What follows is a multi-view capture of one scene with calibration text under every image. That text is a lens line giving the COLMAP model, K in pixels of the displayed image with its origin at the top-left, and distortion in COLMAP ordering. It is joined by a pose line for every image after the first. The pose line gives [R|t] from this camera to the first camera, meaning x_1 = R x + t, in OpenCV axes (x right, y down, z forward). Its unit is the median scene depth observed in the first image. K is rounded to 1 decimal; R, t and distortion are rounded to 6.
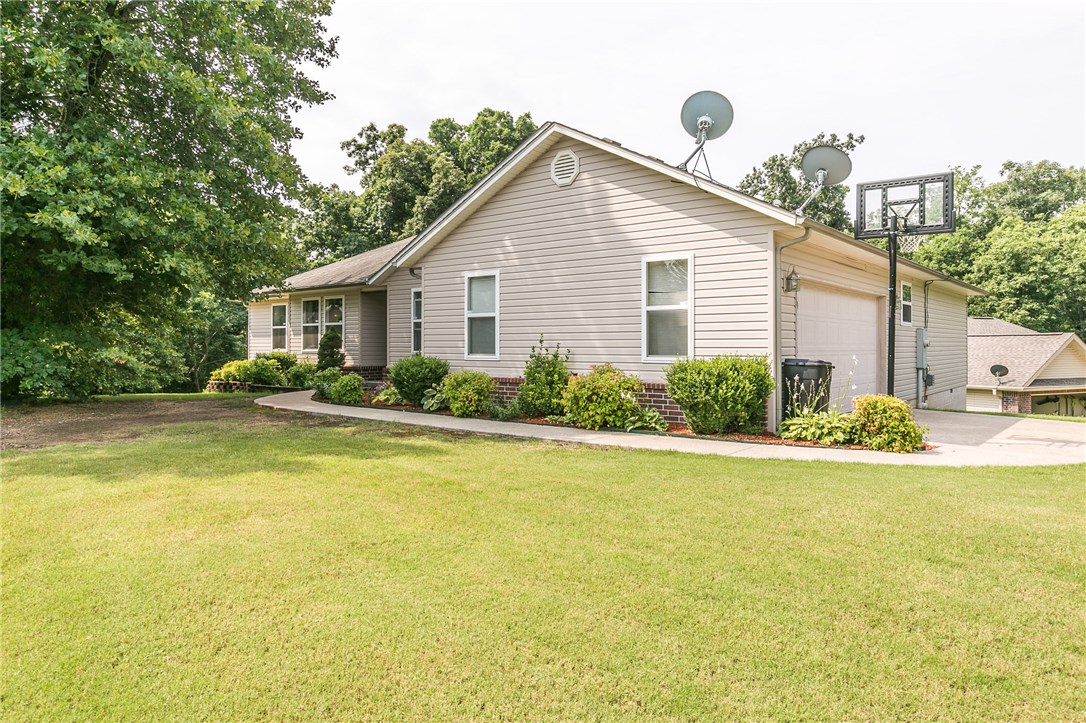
lens RADIAL K [[777.9, 0, 543.0], [0, 777.9, 361.5], [0, 0, 1]] dist [-0.004023, 0.001585]
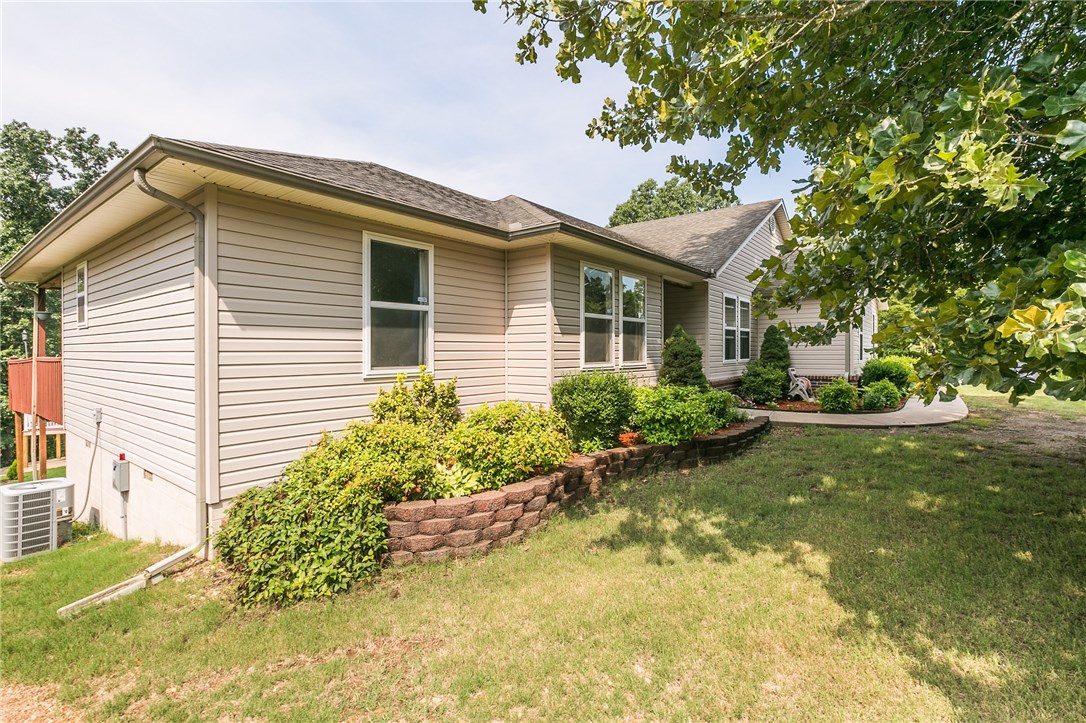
lens RADIAL K [[502.9, 0, 541.9], [0, 502.9, 356.2], [0, 0, 1]] dist [0.001560, 0.000825]
pose [[-0.049041, -0.014740, 0.998688, -0.289030], [0.013376, 0.999792, 0.015413, -0.011113], [-0.998707, 0.014115, -0.048833, 0.468899]]
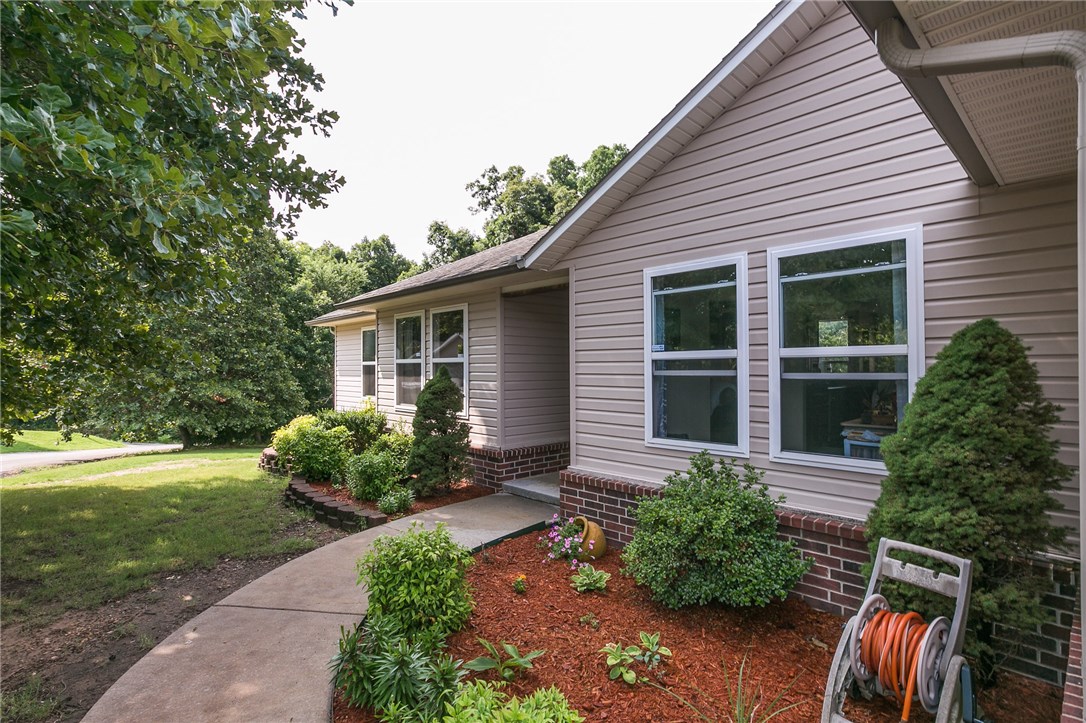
lens RADIAL K [[562.6, 0, 543.0], [0, 562.6, 361.5], [0, 0, 1]] dist [-0.040939, -0.000015]
pose [[0.992950, -0.008604, -0.118219, -0.068043], [0.005314, 0.999591, -0.028116, -0.015479], [0.118413, 0.027290, 0.992589, 0.267680]]
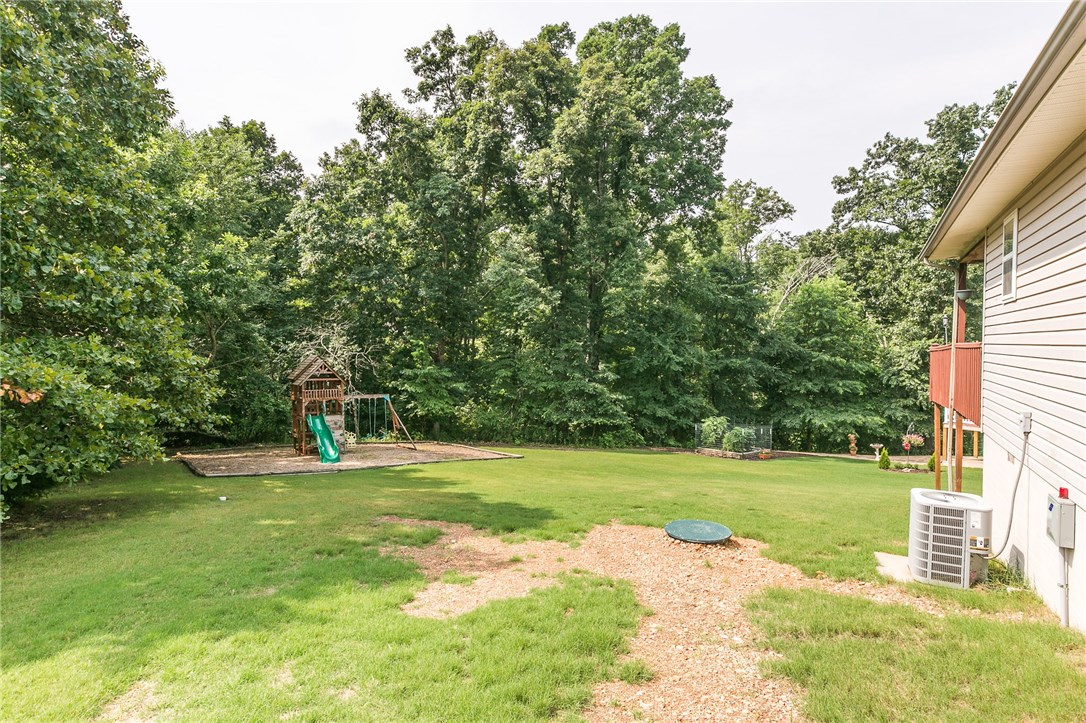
lens RADIAL K [[568.4, 0, 543.0], [0, 568.4, 361.5], [0, 0, 1]] dist [0.003232, 0.002172]
pose [[0.979410, -0.013876, 0.201405, -0.260447], [0.010011, 0.999746, 0.020197, -0.009425], [-0.201634, -0.017765, 0.979300, 0.493718]]
